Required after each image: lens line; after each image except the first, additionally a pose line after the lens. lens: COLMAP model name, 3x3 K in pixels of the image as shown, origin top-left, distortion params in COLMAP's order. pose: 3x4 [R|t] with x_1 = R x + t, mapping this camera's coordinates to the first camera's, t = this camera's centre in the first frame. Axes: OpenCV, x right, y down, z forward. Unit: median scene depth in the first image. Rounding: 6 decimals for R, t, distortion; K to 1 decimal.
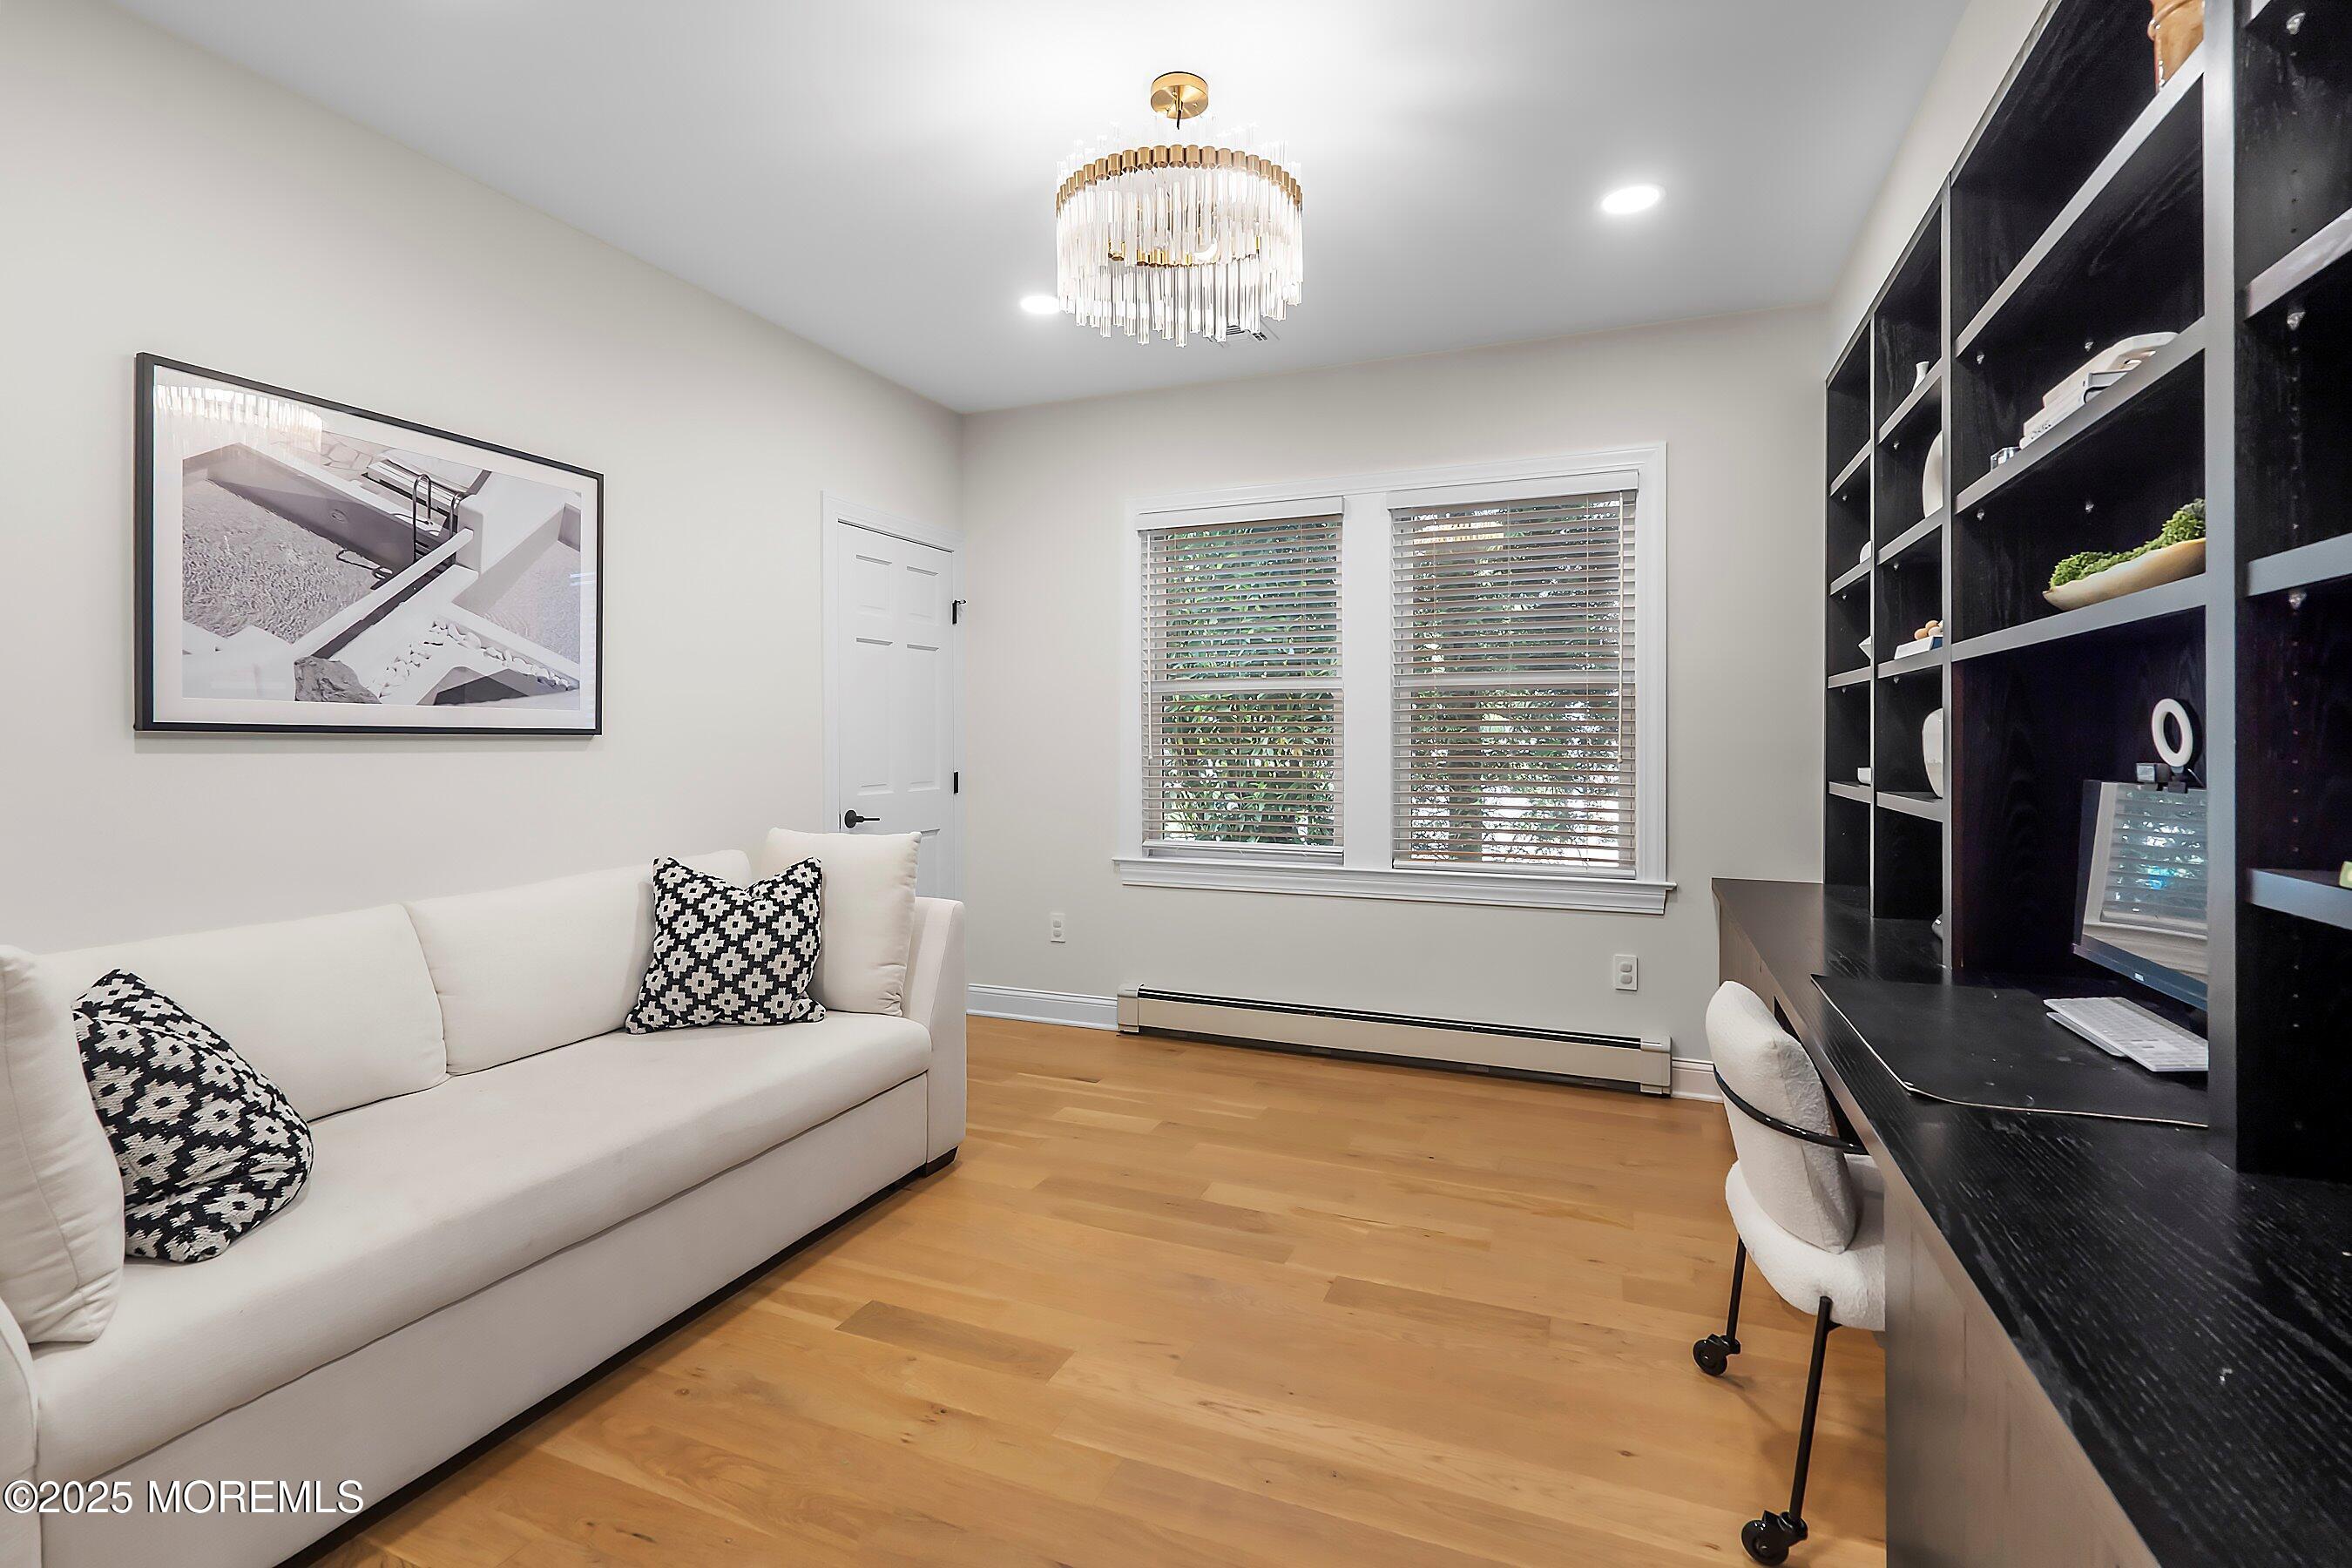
lens RADIAL K [[1085.1, 0, 1173.1], [0, 1085.1, 759.2], [0, 0, 1]] dist [0.000860, 0.000088]
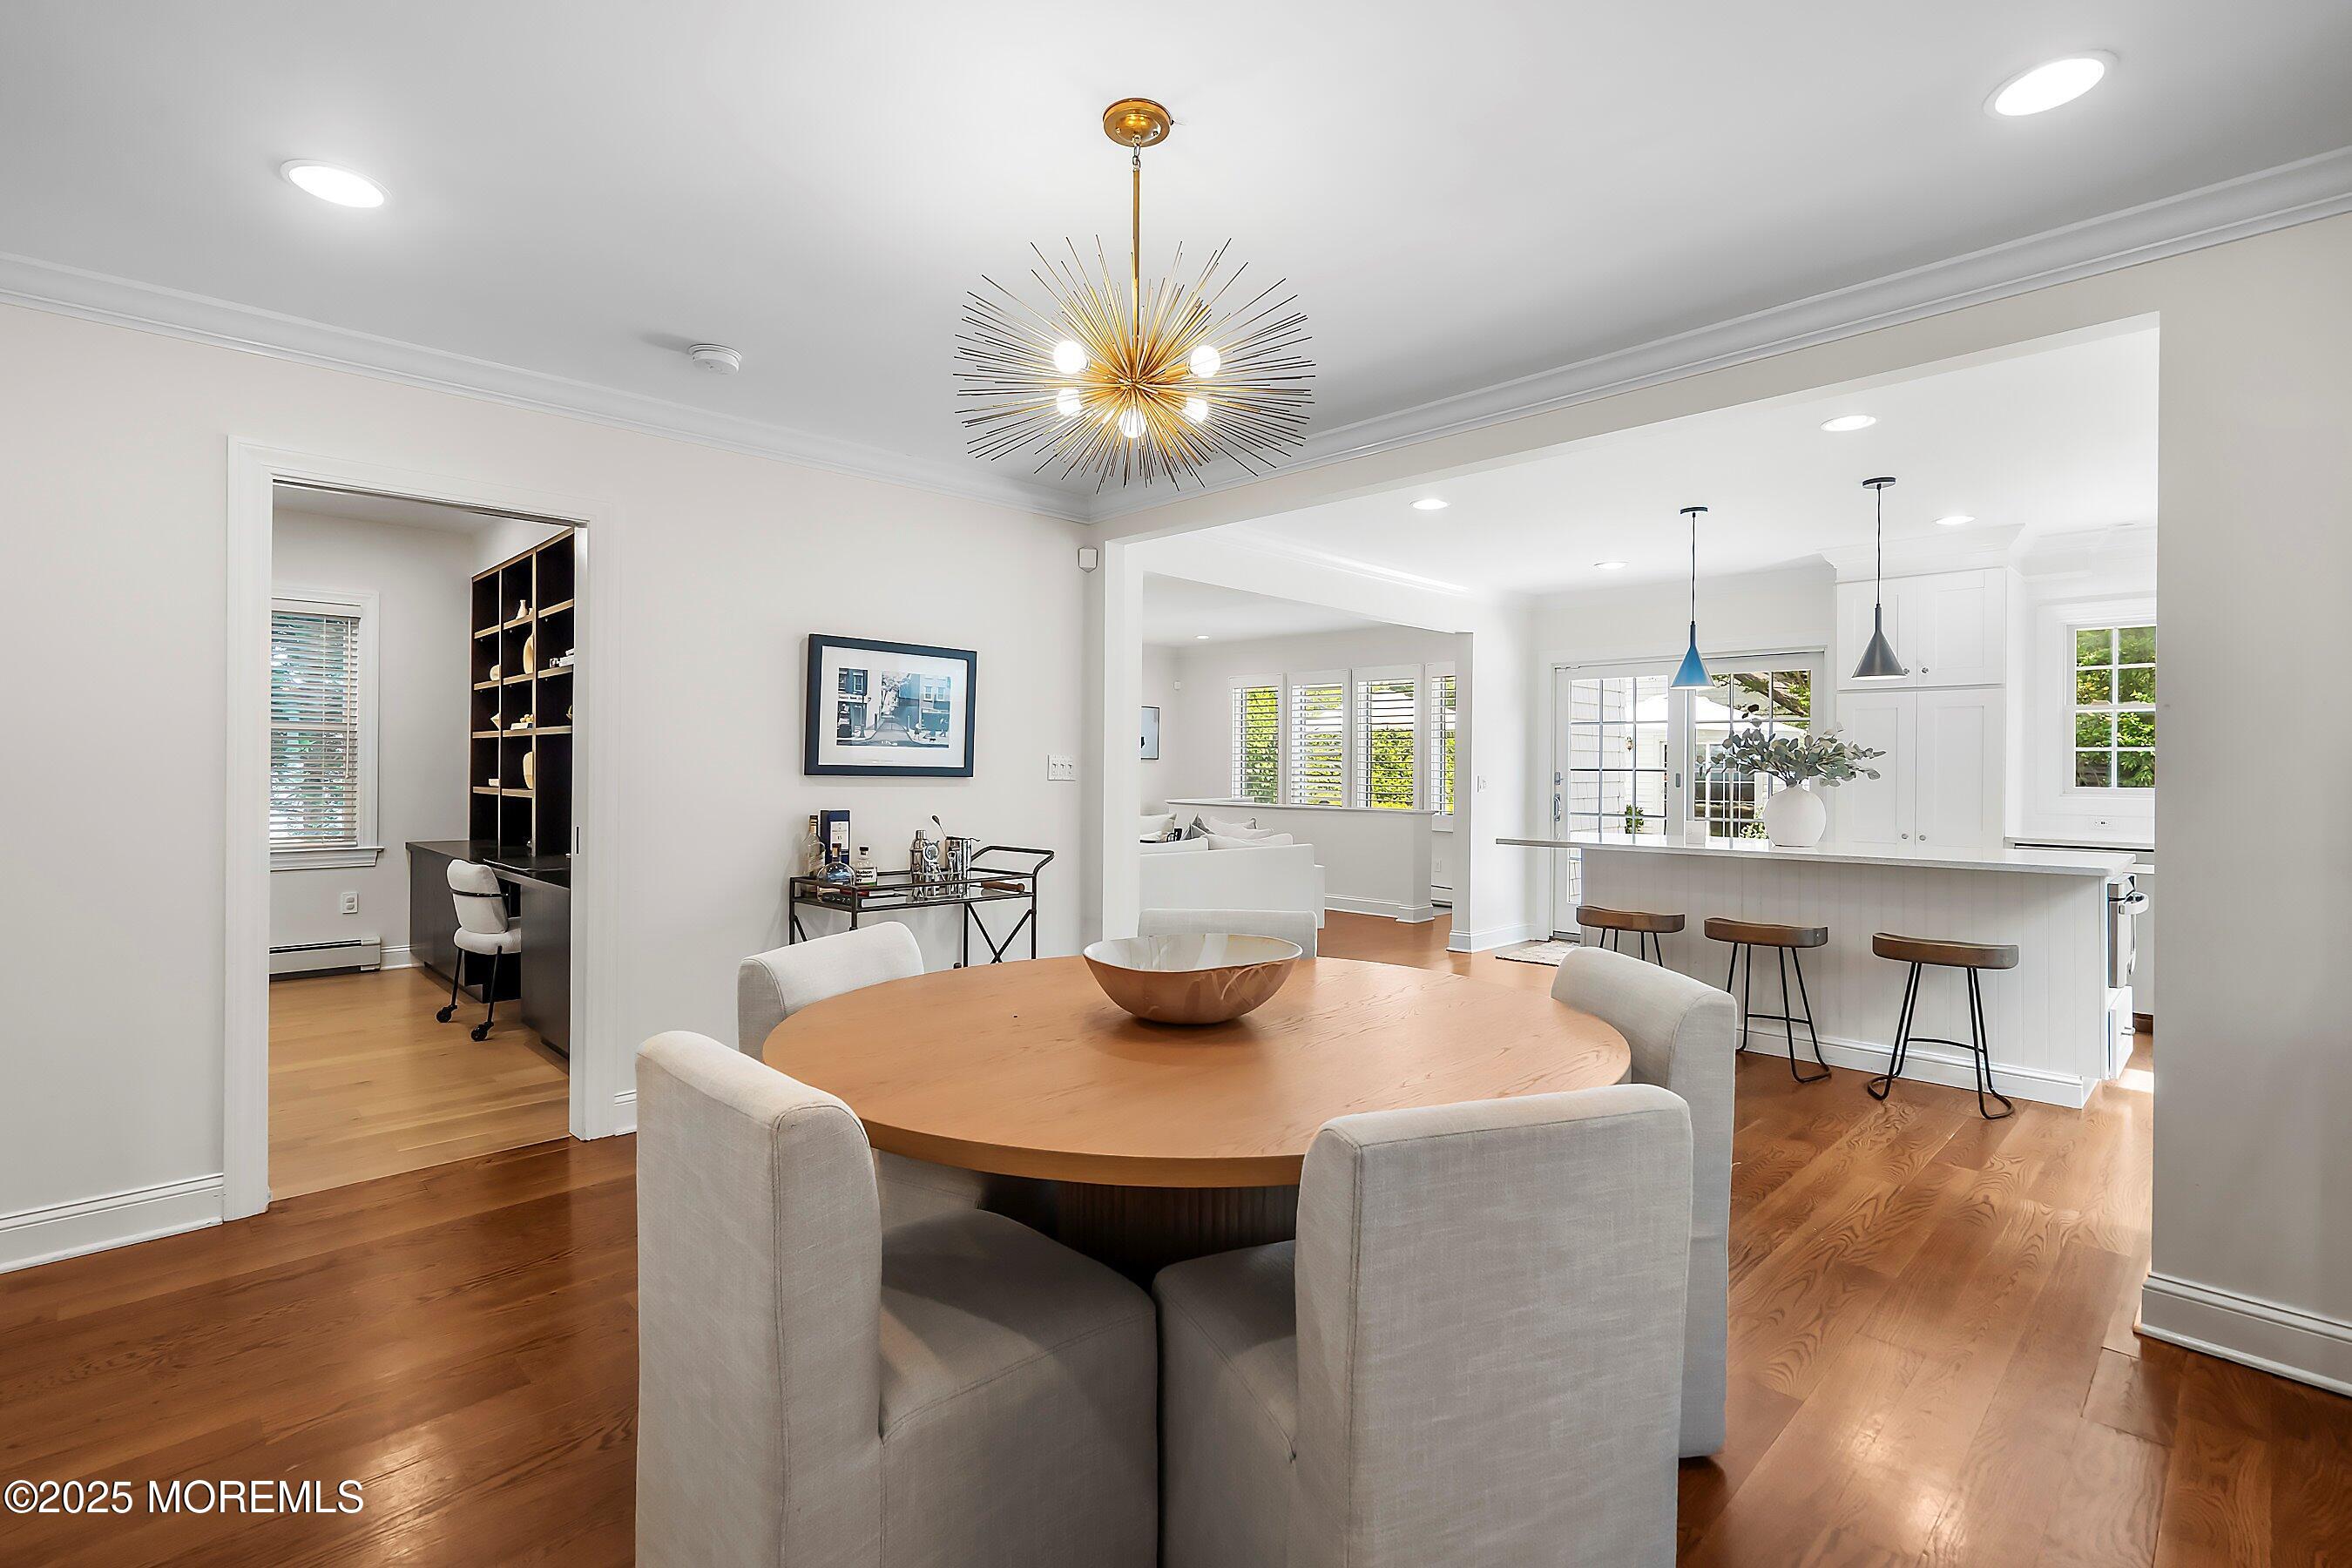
lens RADIAL K [[1085.1, 0, 1173.1], [0, 1085.1, 759.2], [0, 0, 1]] dist [0.000860, 0.000088]
pose [[0.395403, 0.009386, 0.918460, -0.711578], [0.010944, 0.999829, -0.014929, 0.015821], [-0.918443, 0.015955, 0.395232, -0.953240]]
